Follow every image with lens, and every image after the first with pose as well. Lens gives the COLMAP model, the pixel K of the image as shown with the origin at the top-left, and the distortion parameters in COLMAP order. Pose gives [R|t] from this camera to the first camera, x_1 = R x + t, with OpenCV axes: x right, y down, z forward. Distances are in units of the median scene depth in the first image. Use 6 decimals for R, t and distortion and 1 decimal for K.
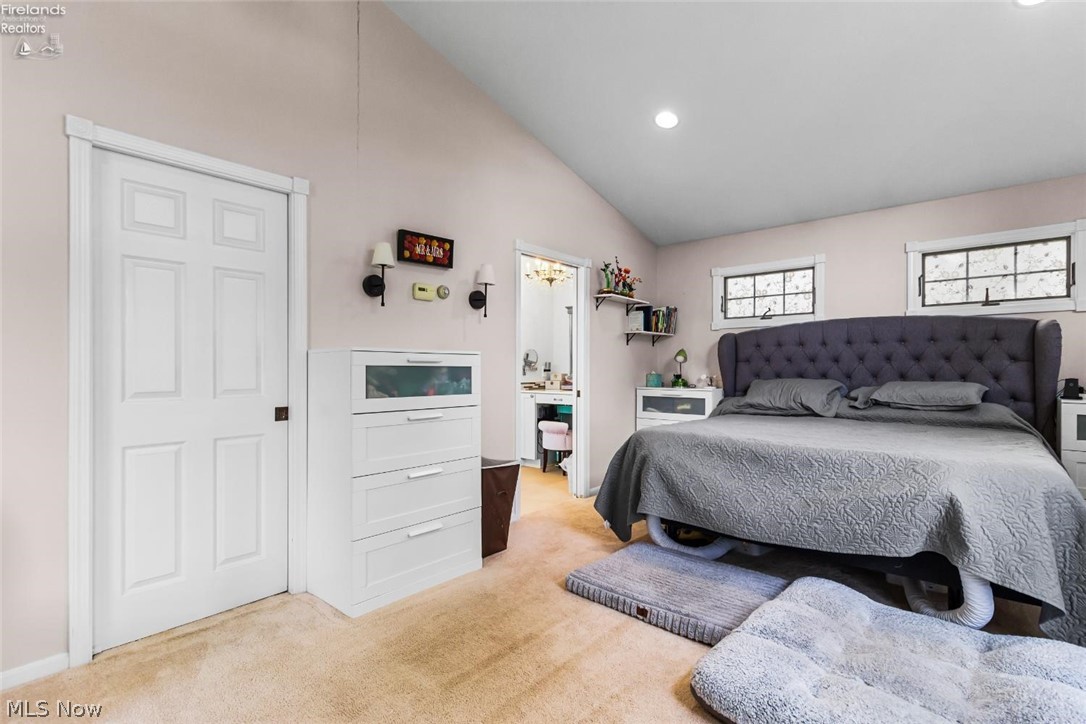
lens RADIAL K [[504.2, 0, 545.0], [0, 504.2, 368.8], [0, 0, 1]] dist [0.001294, 0.000113]
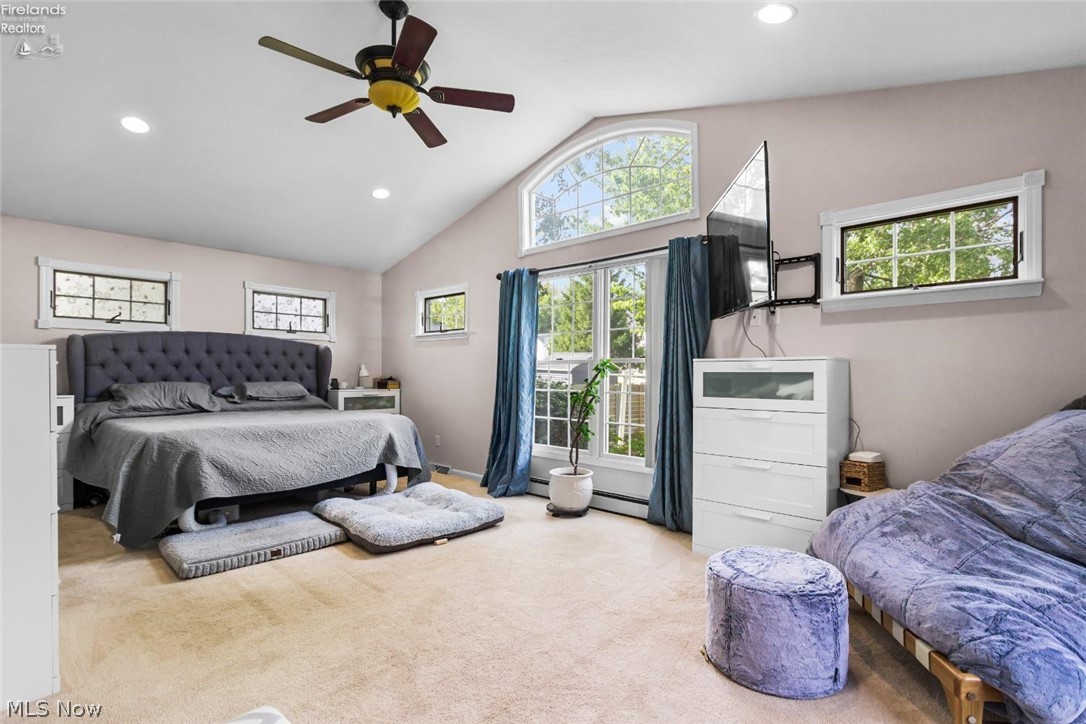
lens RADIAL K [[504.2, 0, 545.0], [0, 504.2, 368.8], [0, 0, 1]] dist [0.001294, 0.000113]
pose [[0.055998, 0.010513, 0.998376, -0.619738], [0.001278, 0.999943, -0.010601, 0.003588], [-0.998430, 0.001870, 0.055981, 0.115905]]
